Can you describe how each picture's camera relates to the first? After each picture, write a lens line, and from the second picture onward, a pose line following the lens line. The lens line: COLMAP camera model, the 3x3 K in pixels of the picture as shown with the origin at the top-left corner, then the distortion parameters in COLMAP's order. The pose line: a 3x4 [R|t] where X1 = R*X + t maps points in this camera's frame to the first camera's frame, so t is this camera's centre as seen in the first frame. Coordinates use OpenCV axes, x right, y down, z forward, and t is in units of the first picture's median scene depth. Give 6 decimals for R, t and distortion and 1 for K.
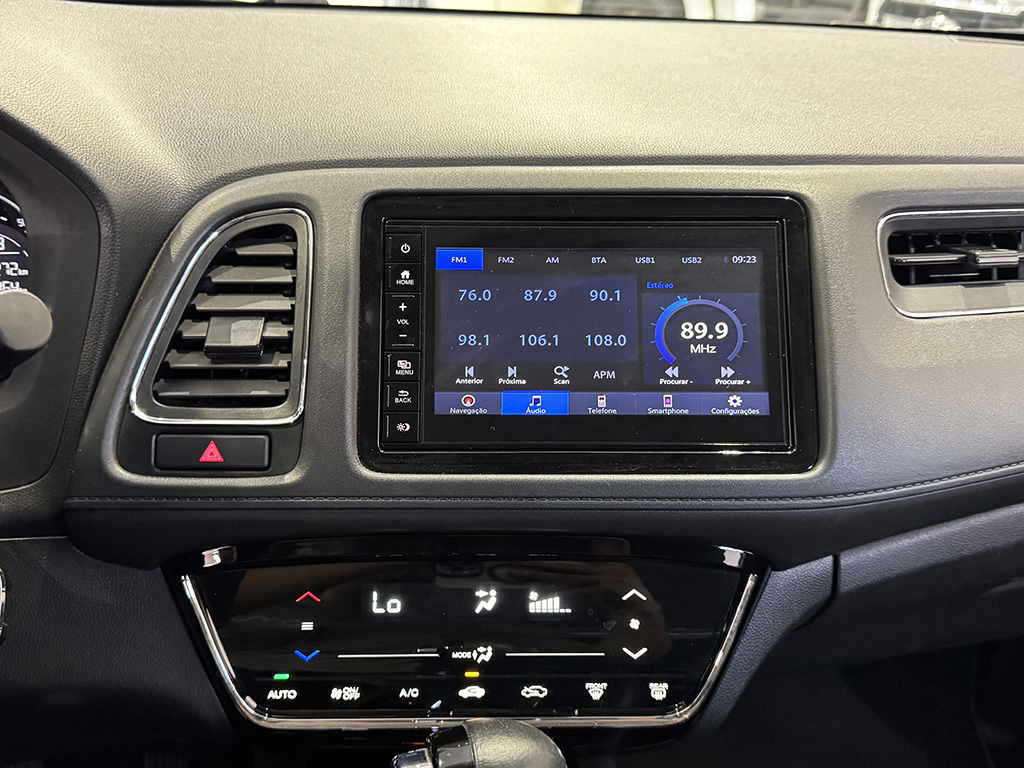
lens RADIAL K [[994.8, 0, 514.2], [0, 994.8, 388.4], [0, 0, 1]] dist [0.047678, 0.000000]
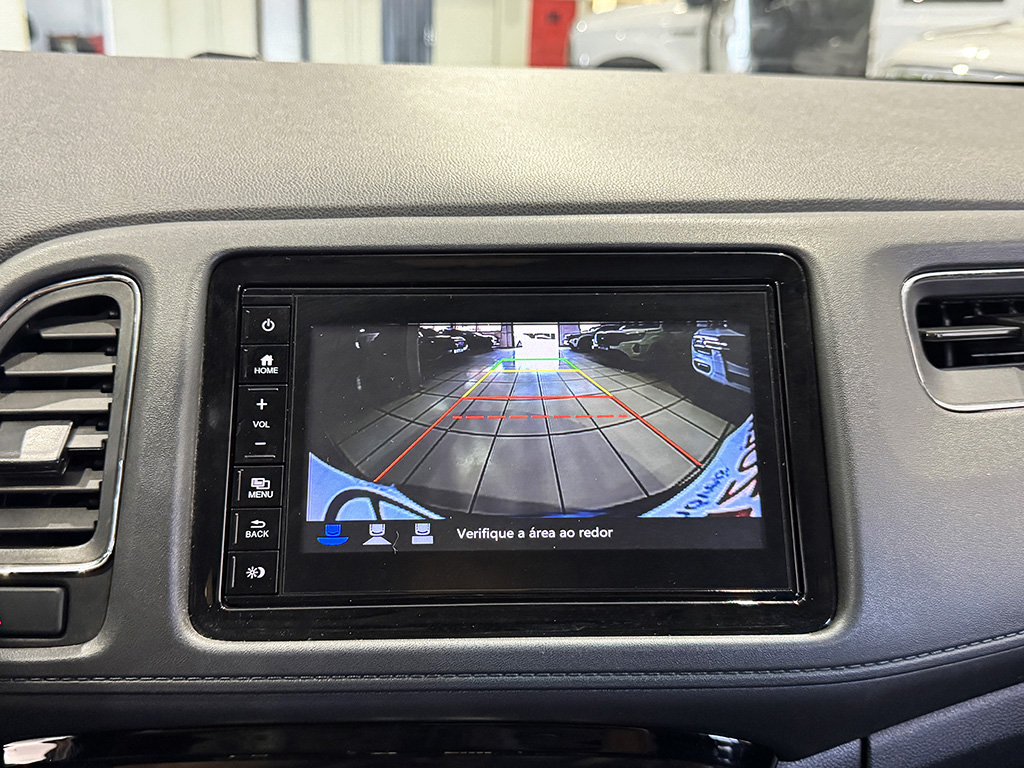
lens RADIAL K [[994.8, 0, 519.1], [0, 994.8, 381.4], [0, 0, 1]] dist [0.047678, 0.000000]
pose [[0.999932, -0.011607, -0.001407, 0.077964], [0.011421, 0.995410, -0.095021, -0.026505], [0.002503, 0.094999, 0.995474, 0.264770]]
